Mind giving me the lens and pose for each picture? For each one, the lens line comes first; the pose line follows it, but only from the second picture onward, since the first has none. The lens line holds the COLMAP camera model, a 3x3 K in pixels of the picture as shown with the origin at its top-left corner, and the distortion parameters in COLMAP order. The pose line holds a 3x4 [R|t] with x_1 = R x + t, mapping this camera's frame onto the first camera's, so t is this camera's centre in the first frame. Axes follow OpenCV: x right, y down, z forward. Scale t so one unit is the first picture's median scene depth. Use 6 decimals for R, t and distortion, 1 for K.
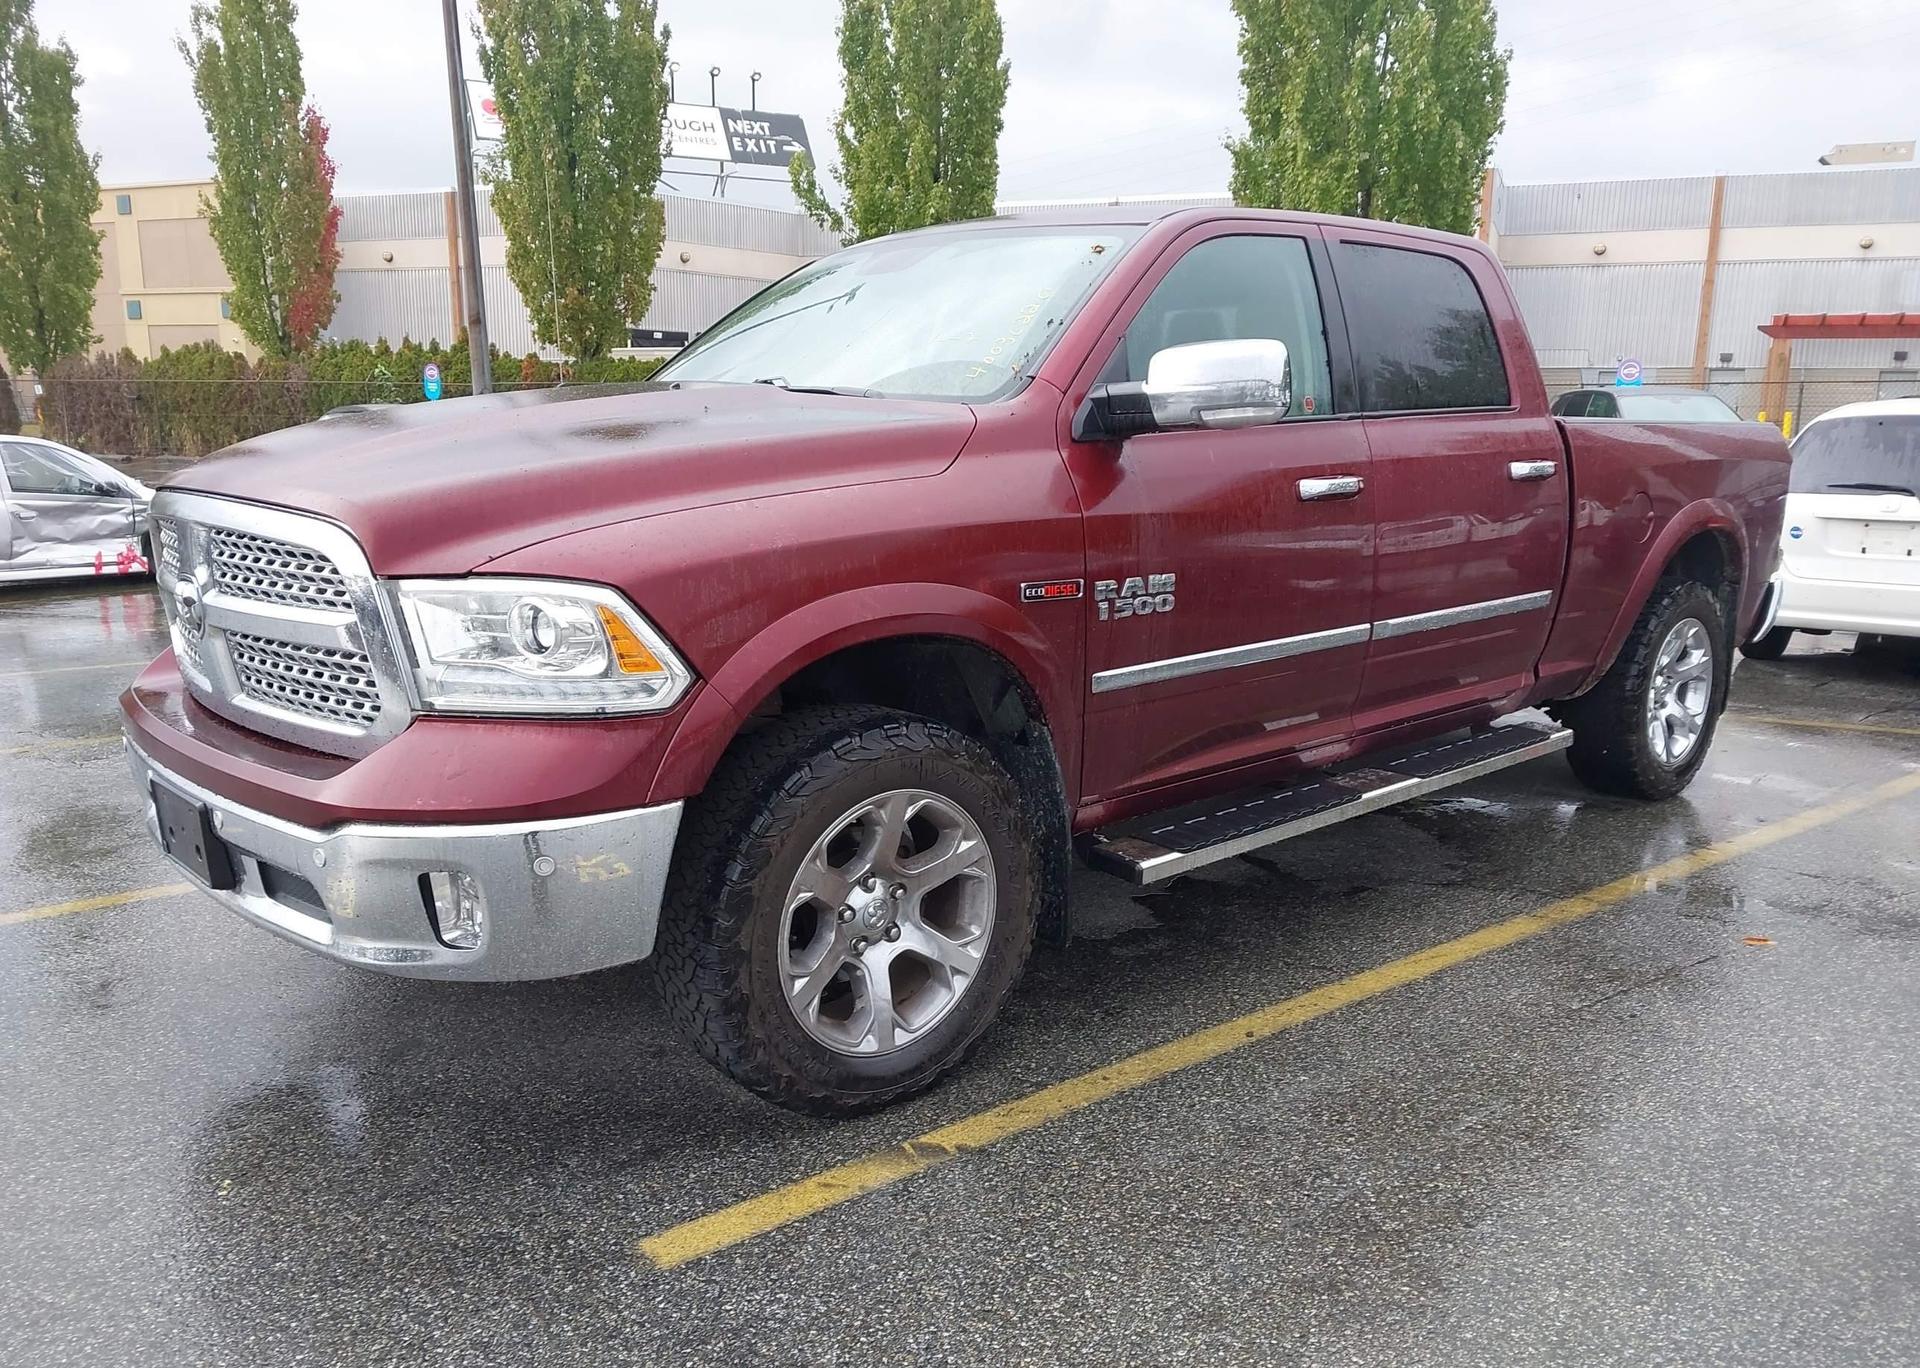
lens RADIAL K [[1544.1, 0, 971.5], [0, 1544.1, 684.9], [0, 0, 1]] dist [0.047964, -0.050280]
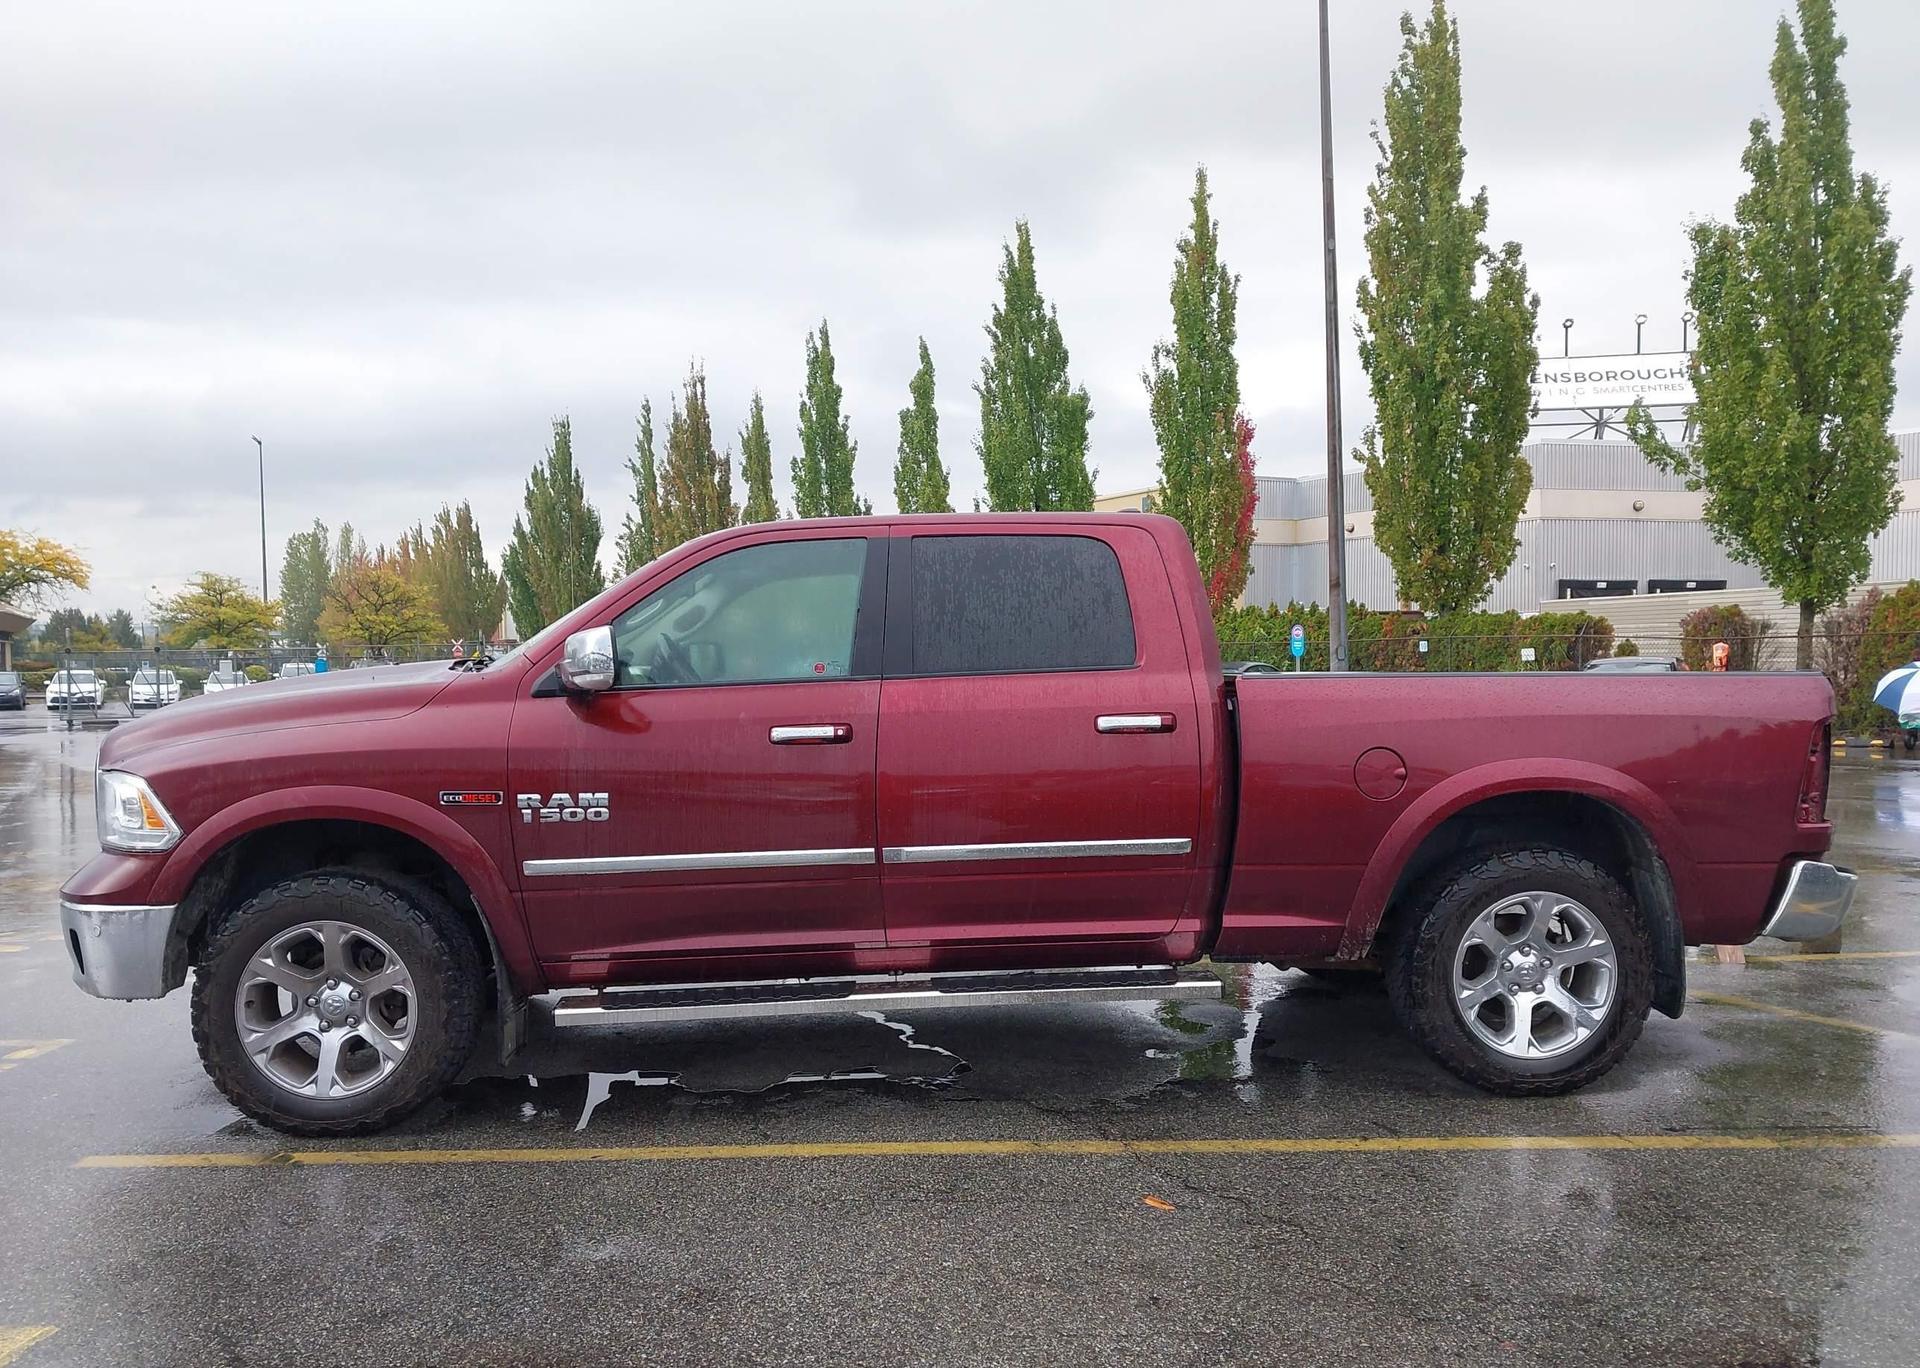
lens RADIAL K [[1544.1, 0, 976.8], [0, 1544.1, 687.4], [0, 0, 1]] dist [0.047964, -0.050280]
pose [[0.774106, -0.004980, -0.633036, 0.753035], [-0.095486, 0.987610, -0.124534, -0.015679], [0.625813, 0.156848, 0.764040, 0.096460]]
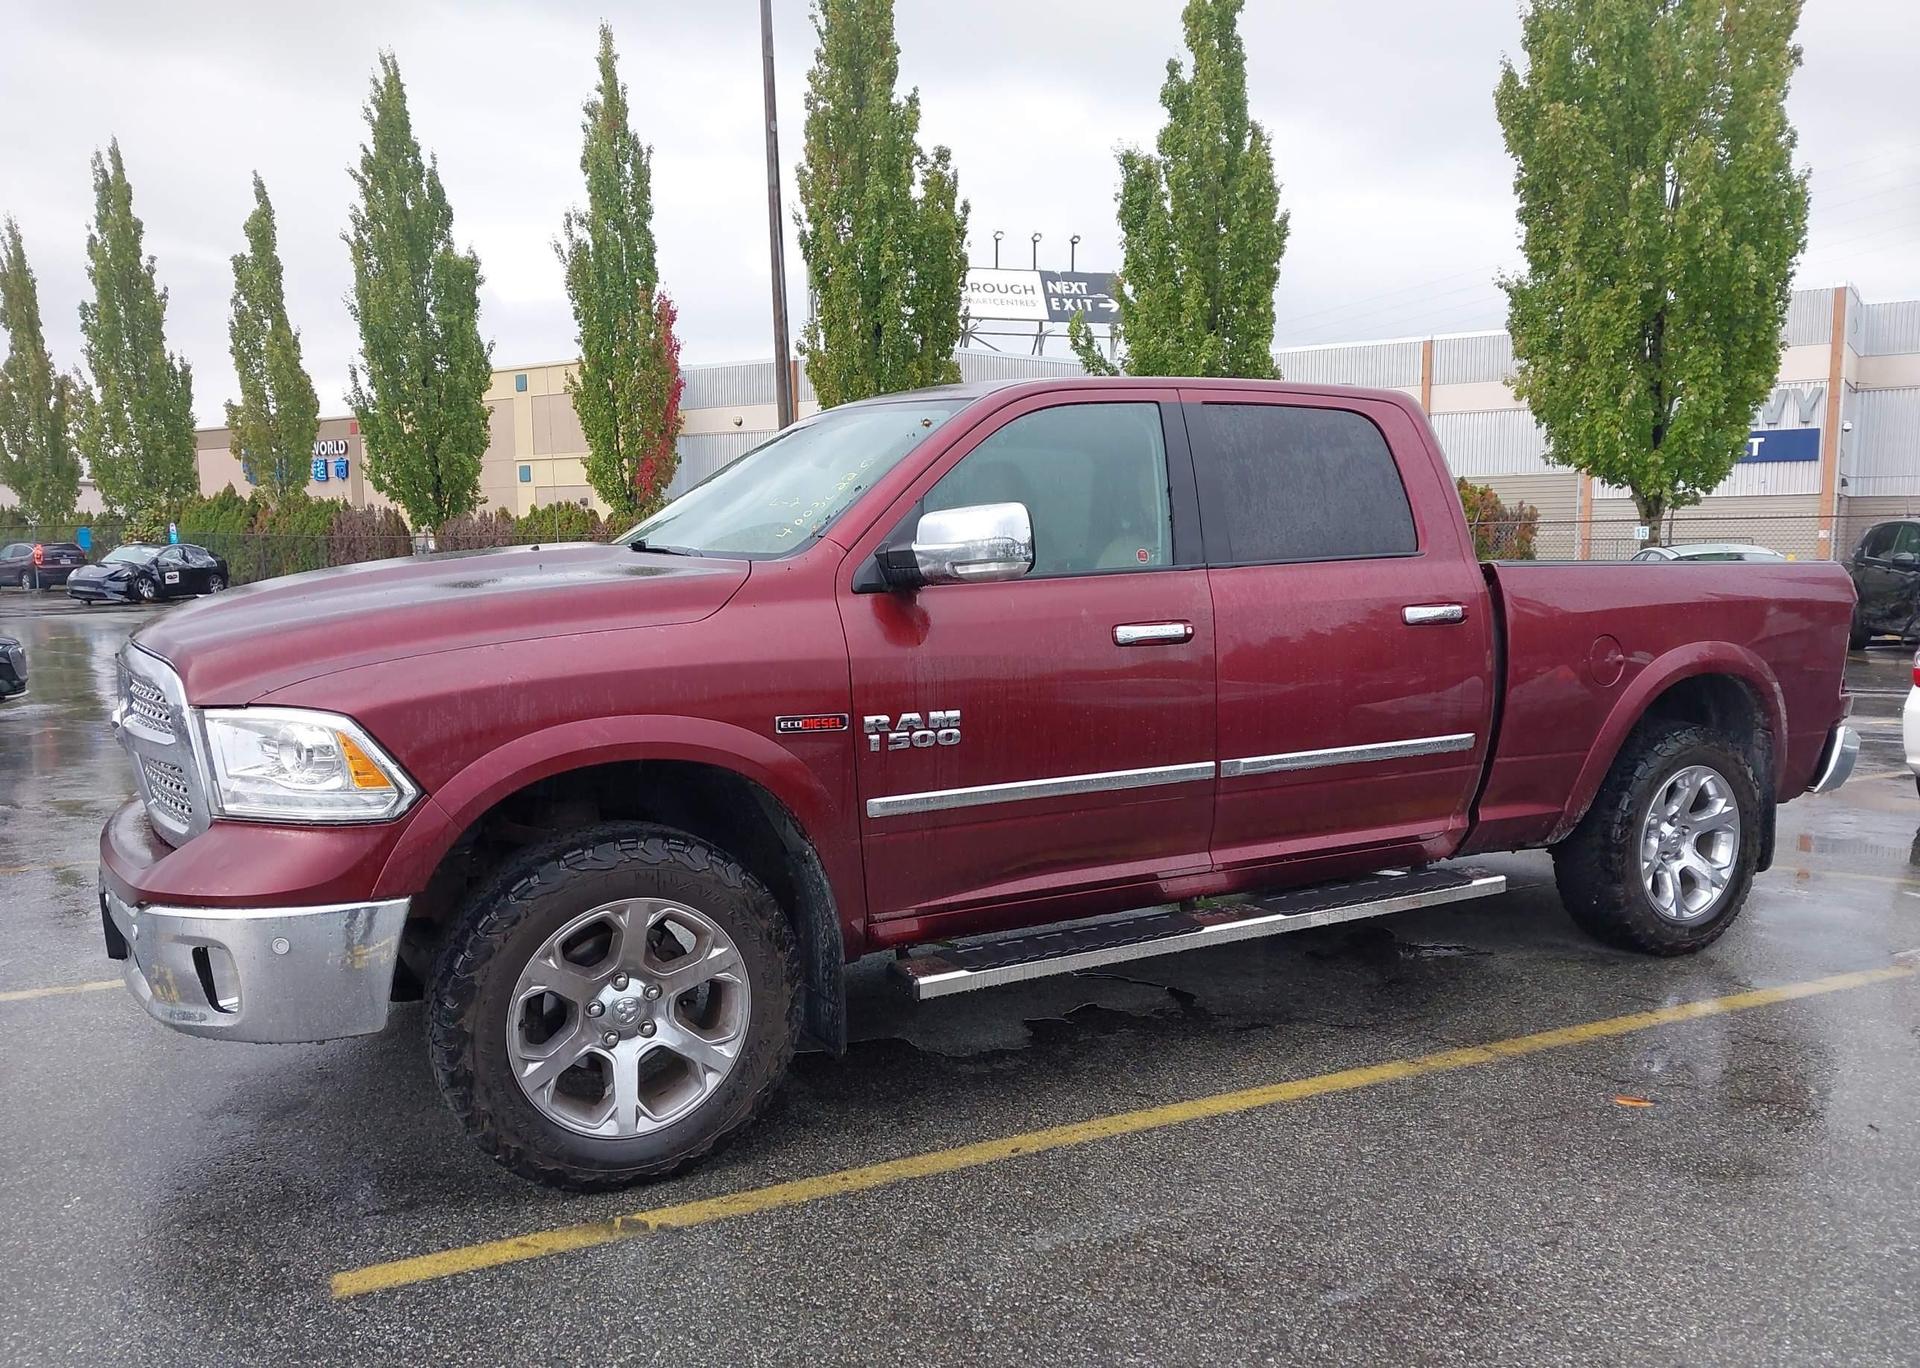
lens RADIAL K [[1544.1, 0, 973.4], [0, 1544.1, 676.4], [0, 0, 1]] dist [0.047964, -0.050280]
pose [[0.974136, 0.005350, -0.225900, 0.235479], [-0.026661, 0.995458, -0.091392, 0.001996], [0.224385, 0.095051, 0.969854, -0.031606]]
